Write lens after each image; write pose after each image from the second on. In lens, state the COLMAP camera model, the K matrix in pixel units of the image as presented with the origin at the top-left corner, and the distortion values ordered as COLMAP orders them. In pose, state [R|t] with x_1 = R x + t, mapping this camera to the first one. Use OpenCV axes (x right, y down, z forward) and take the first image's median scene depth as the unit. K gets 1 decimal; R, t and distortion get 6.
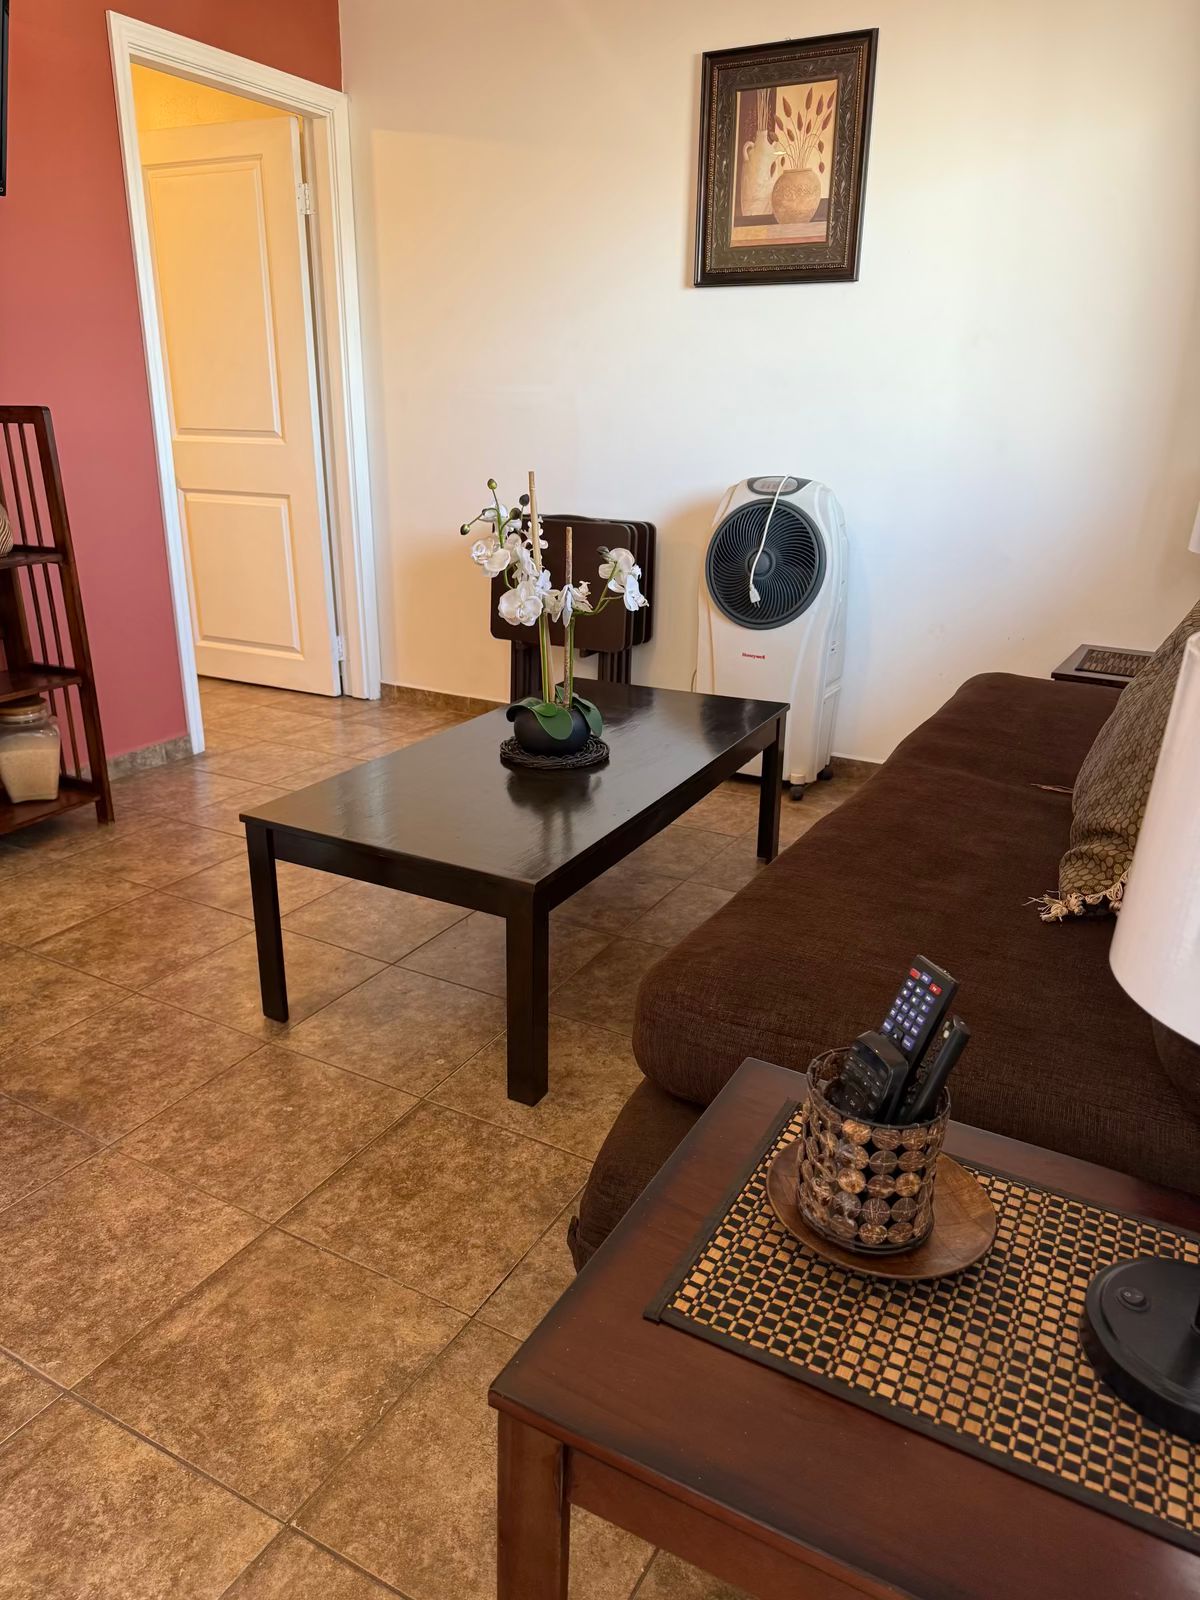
lens RADIAL K [[1140.8, 0, 604.3], [0, 1140.8, 802.8], [0, 0, 1]] dist [0.015880, -0.003005]
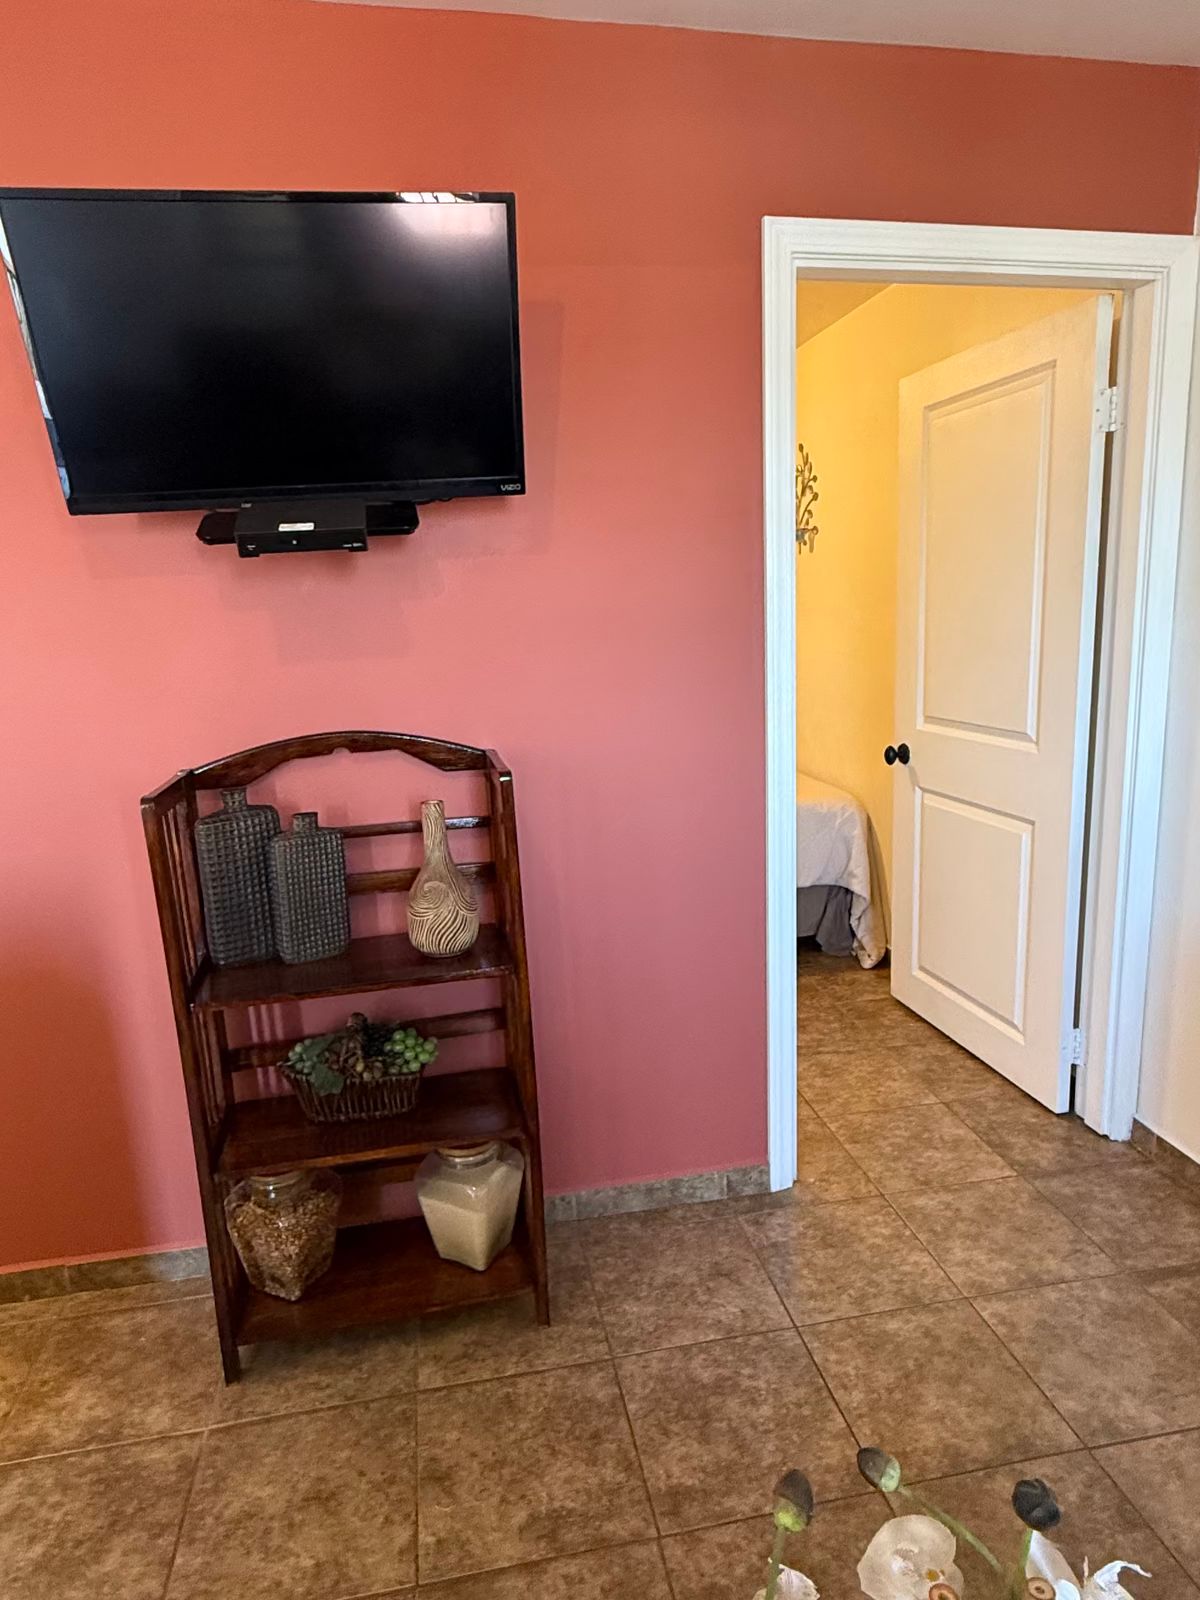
lens RADIAL K [[971.2, 0, 597.7], [0, 971.2, 809.5], [0, 0, 1]] dist [-0.005556, 0.004021]
pose [[0.638973, 0.122514, -0.759410, 0.002195], [-0.214988, 0.976337, -0.023382, -0.227171], [0.738575, 0.178204, 0.650192, 0.463316]]
